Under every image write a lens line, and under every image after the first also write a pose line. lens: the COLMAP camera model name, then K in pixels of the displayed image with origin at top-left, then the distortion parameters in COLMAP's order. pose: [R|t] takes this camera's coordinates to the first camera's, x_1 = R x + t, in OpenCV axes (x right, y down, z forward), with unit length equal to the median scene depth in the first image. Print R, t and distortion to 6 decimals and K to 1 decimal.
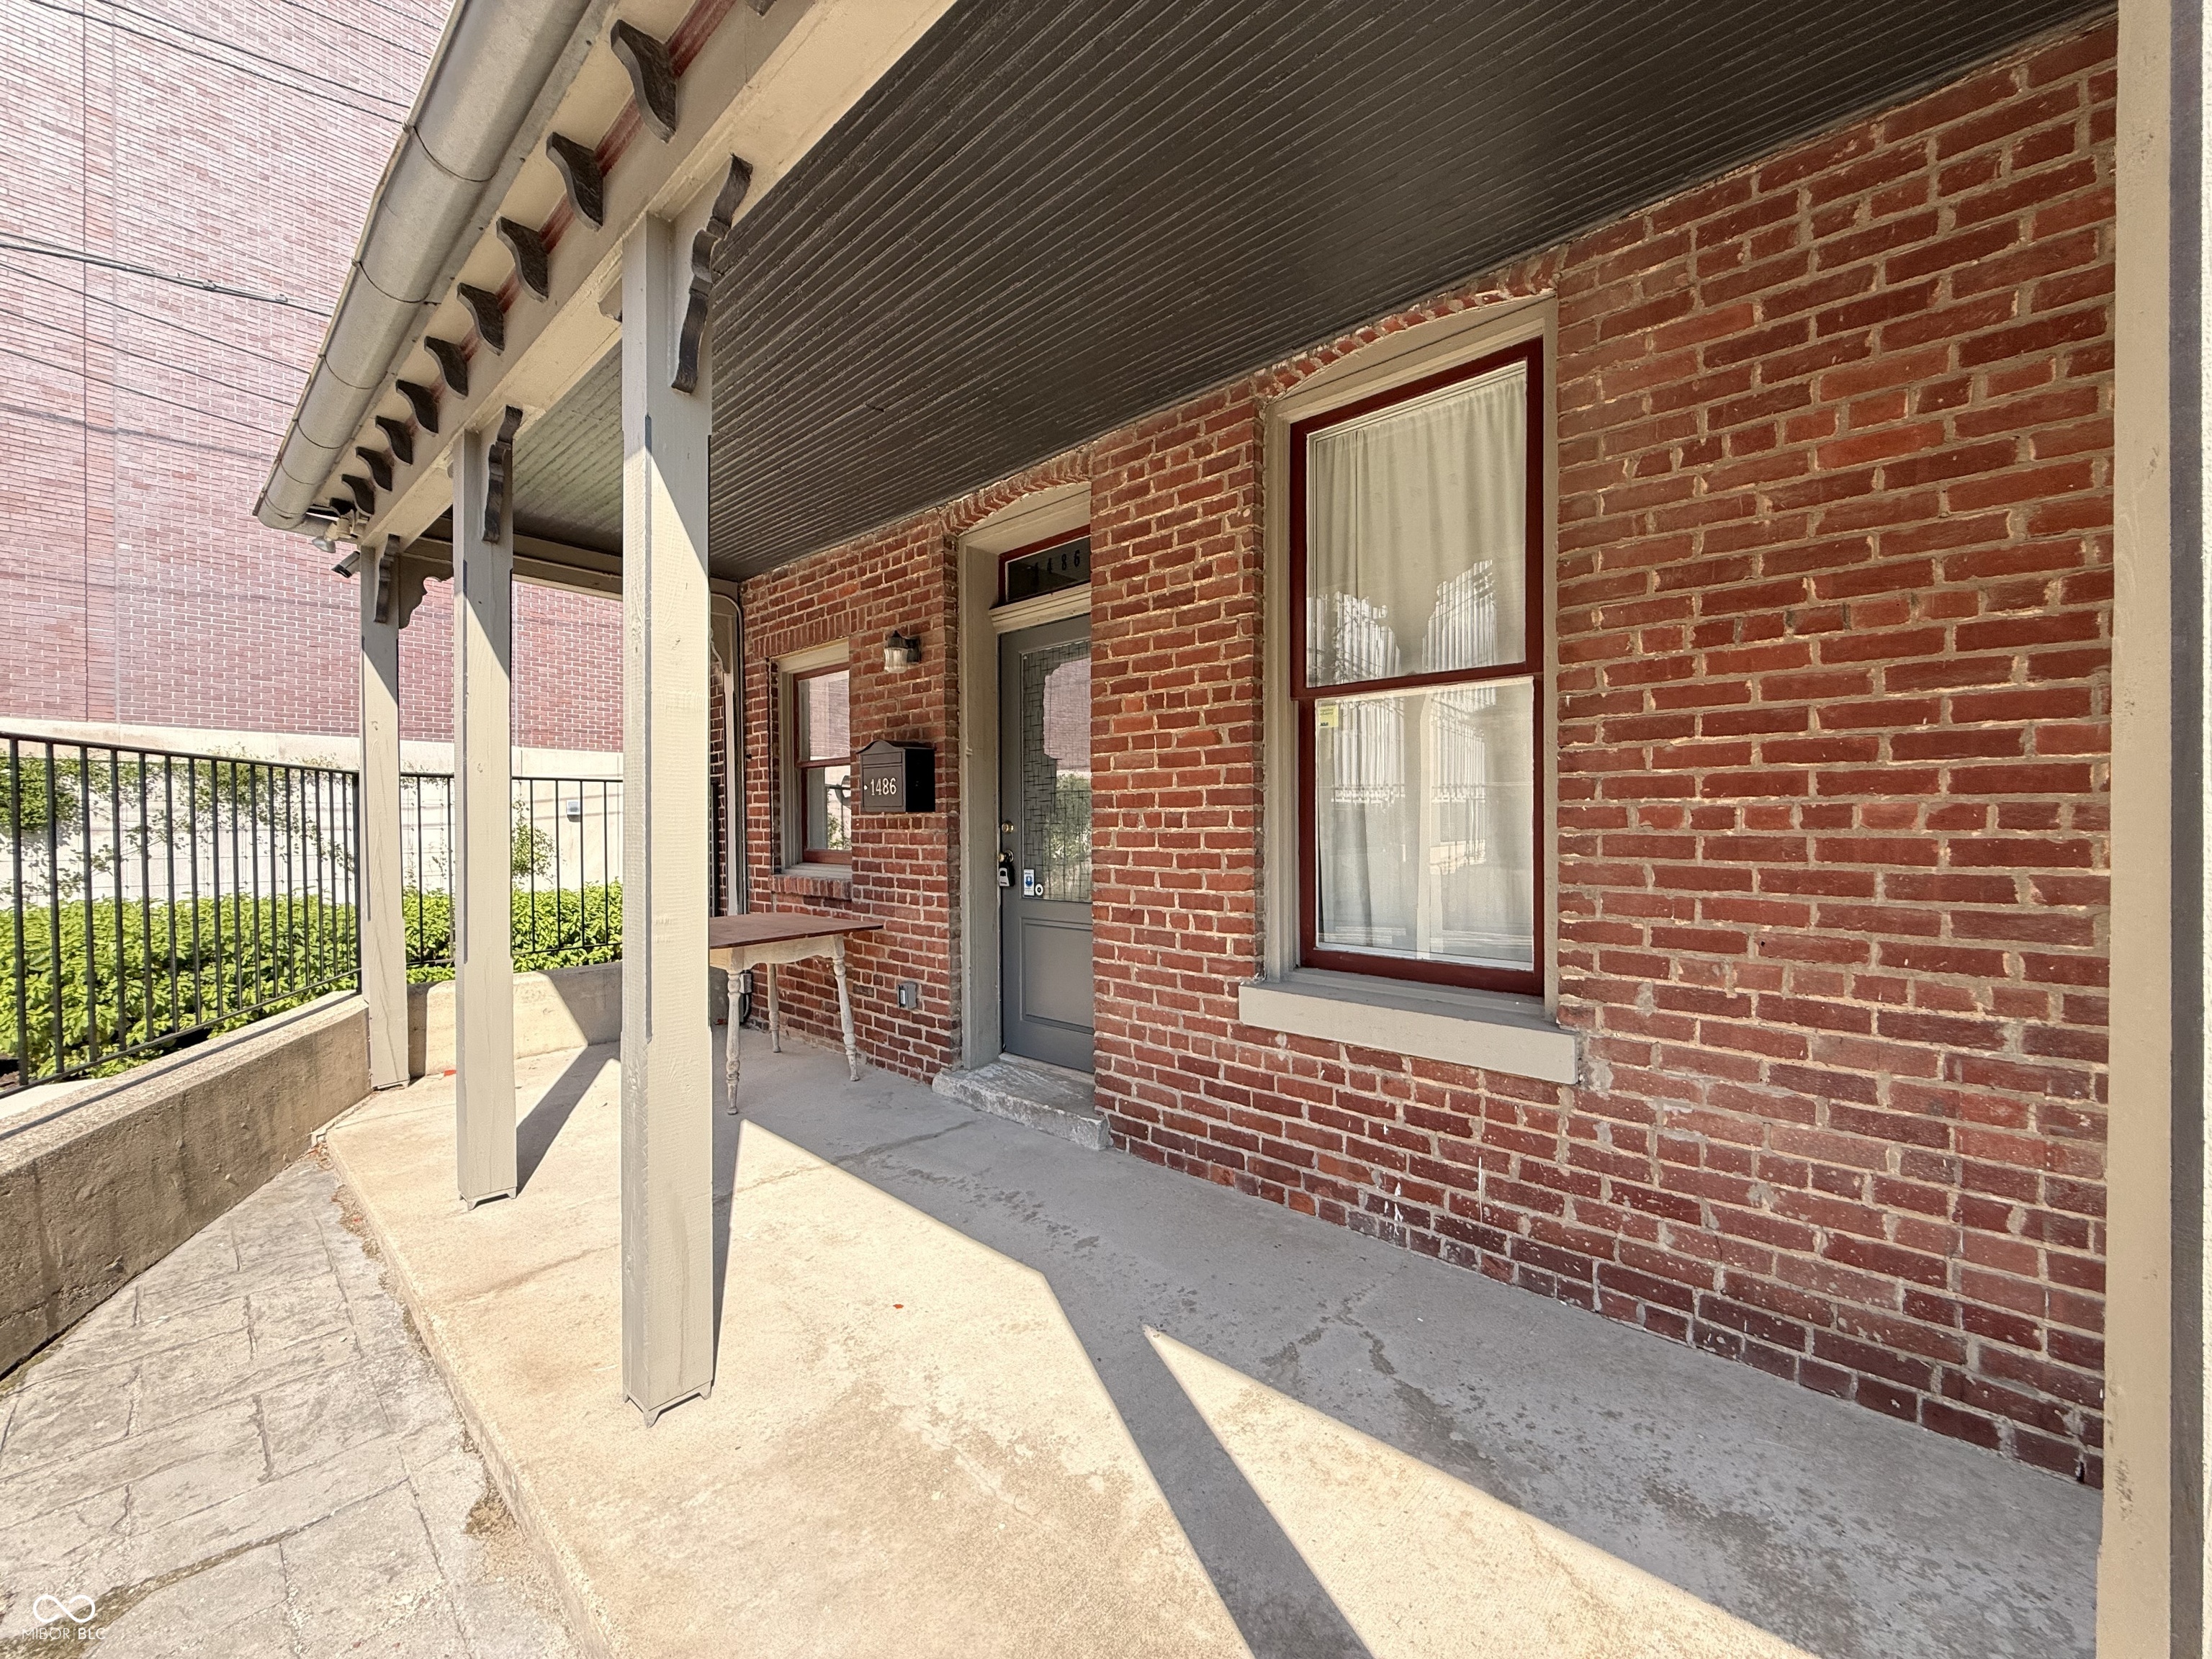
lens RADIAL K [[889.5, 0, 1104.5], [0, 889.5, 832.6], [0, 0, 1]] dist [0.001535, -0.000068]
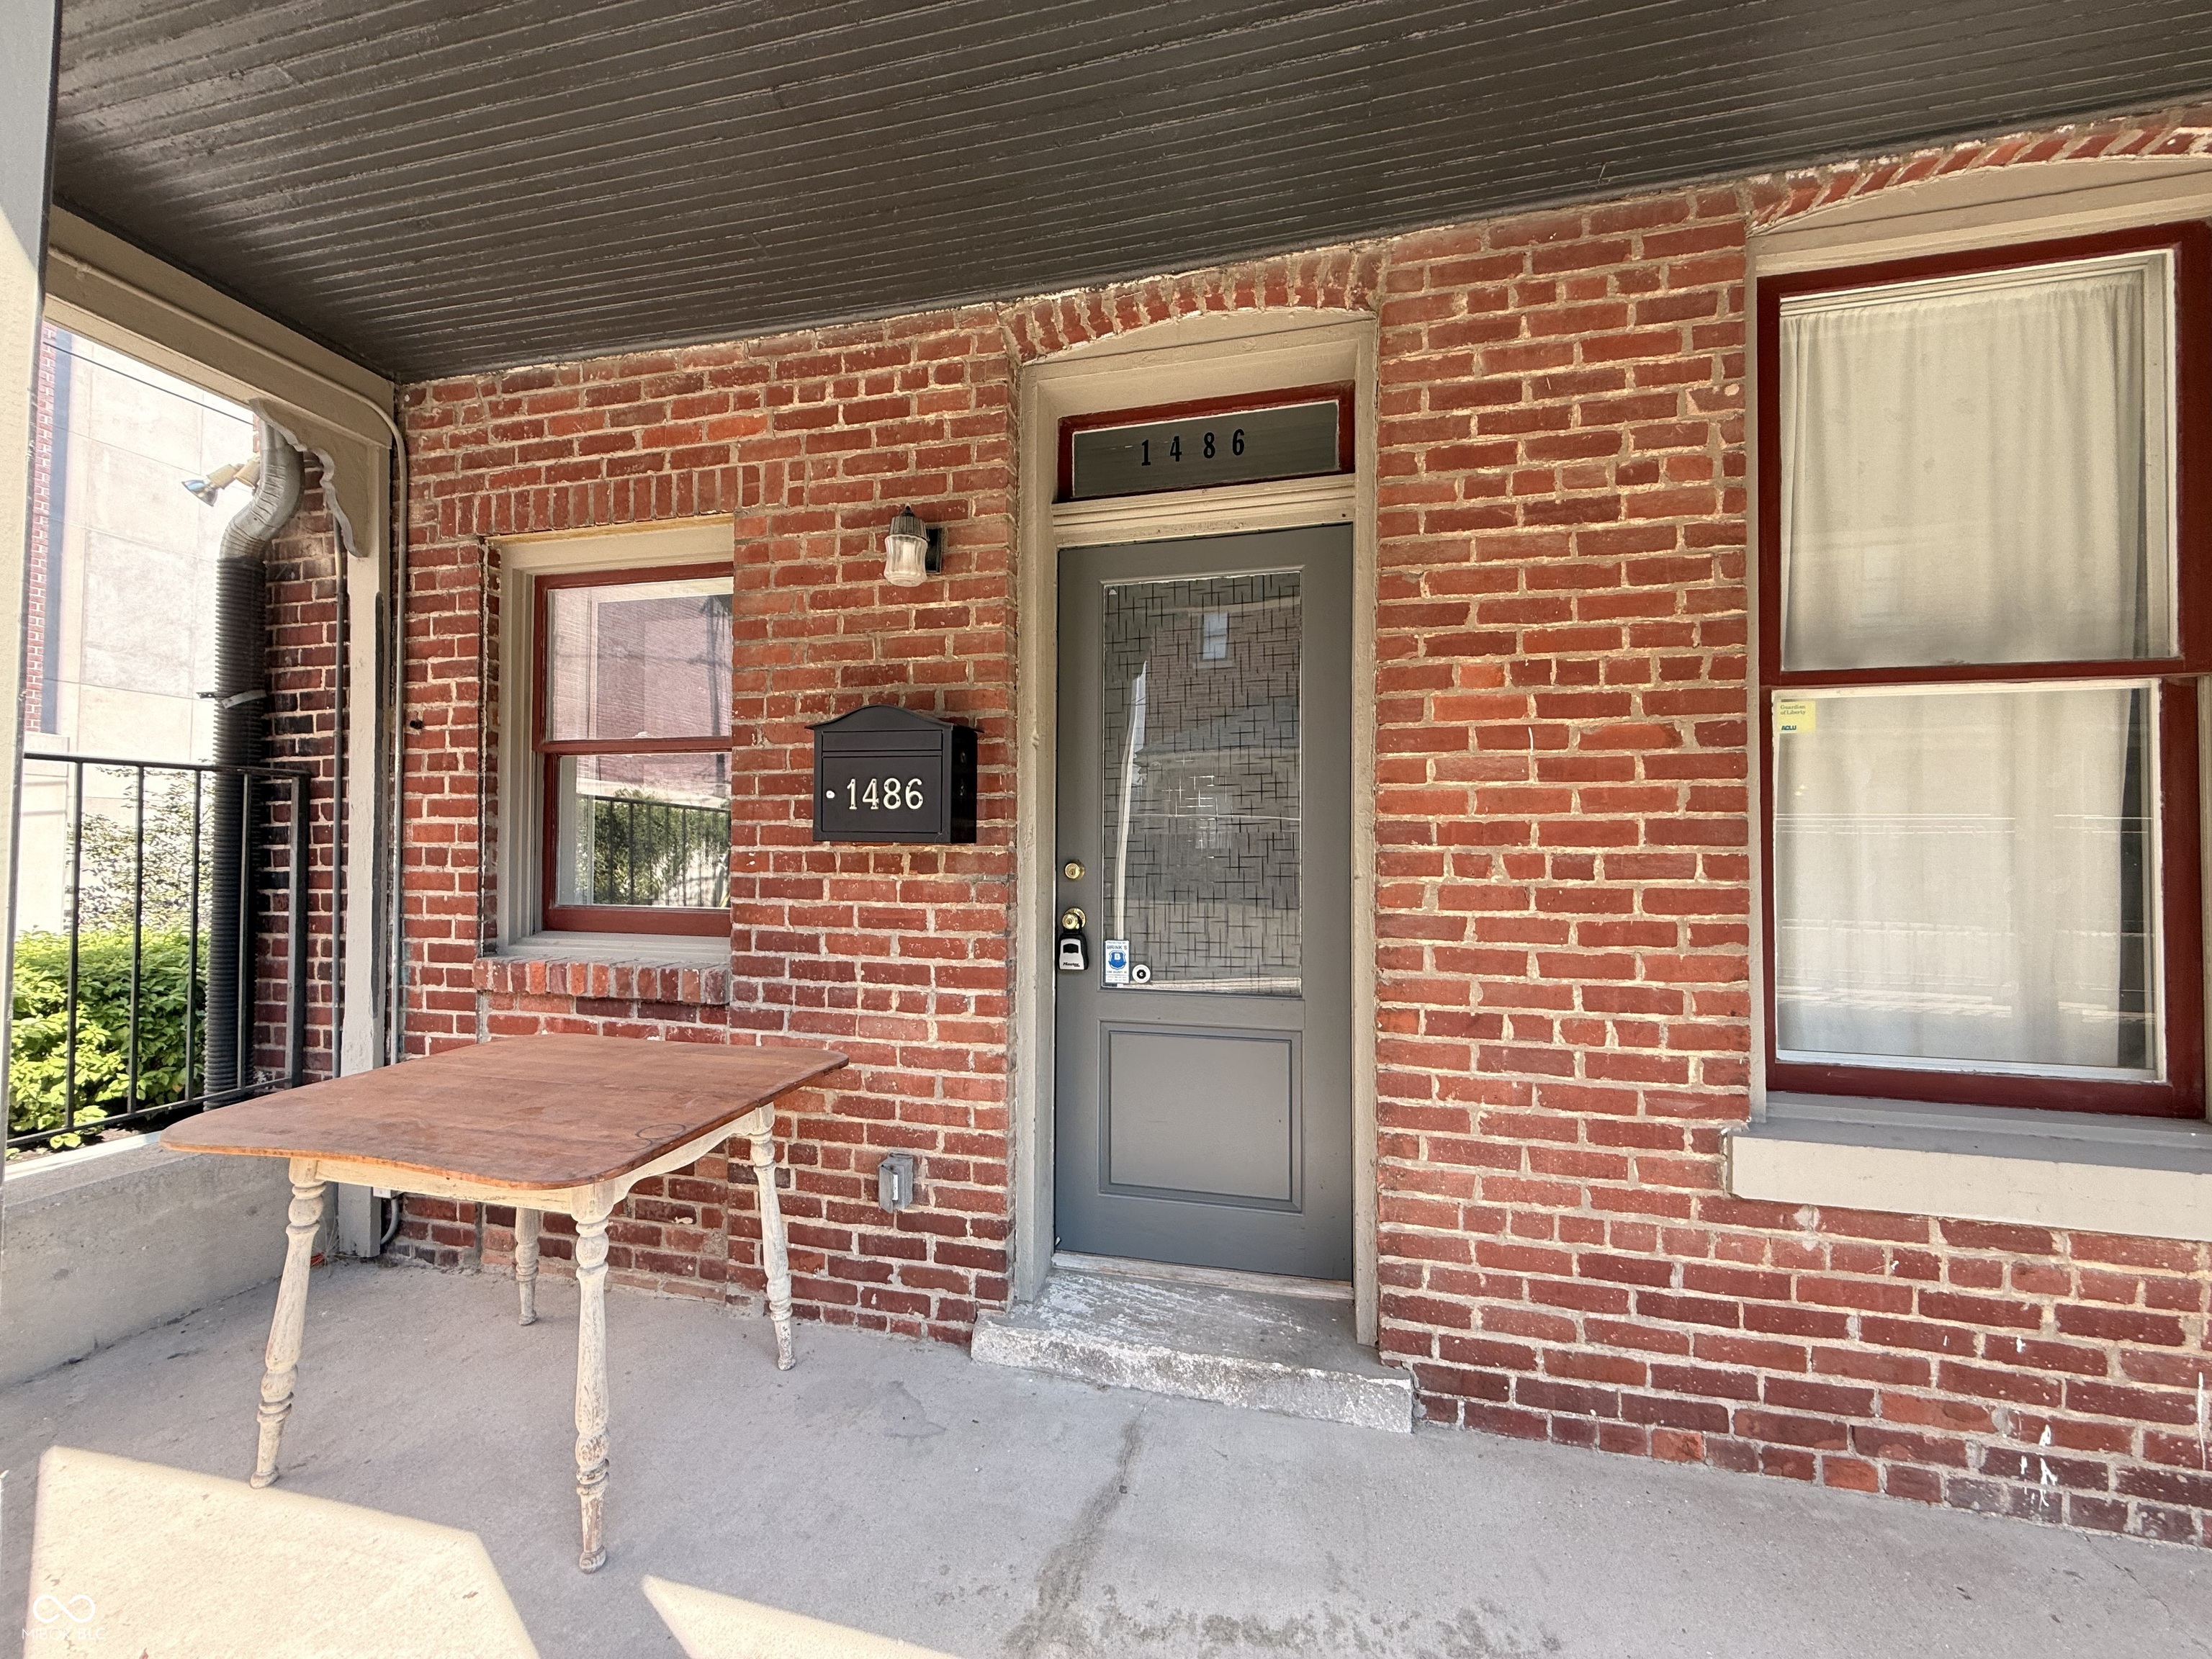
lens RADIAL K [[889.5, 0, 1100.2], [0, 889.5, 830.9], [0, 0, 1]] dist [0.001535, -0.000068]
pose [[0.876973, 0.019020, 0.480163, -0.480690], [-0.004789, 0.999513, -0.030846, -0.017599], [-0.480516, 0.024752, 0.876637, 0.589718]]
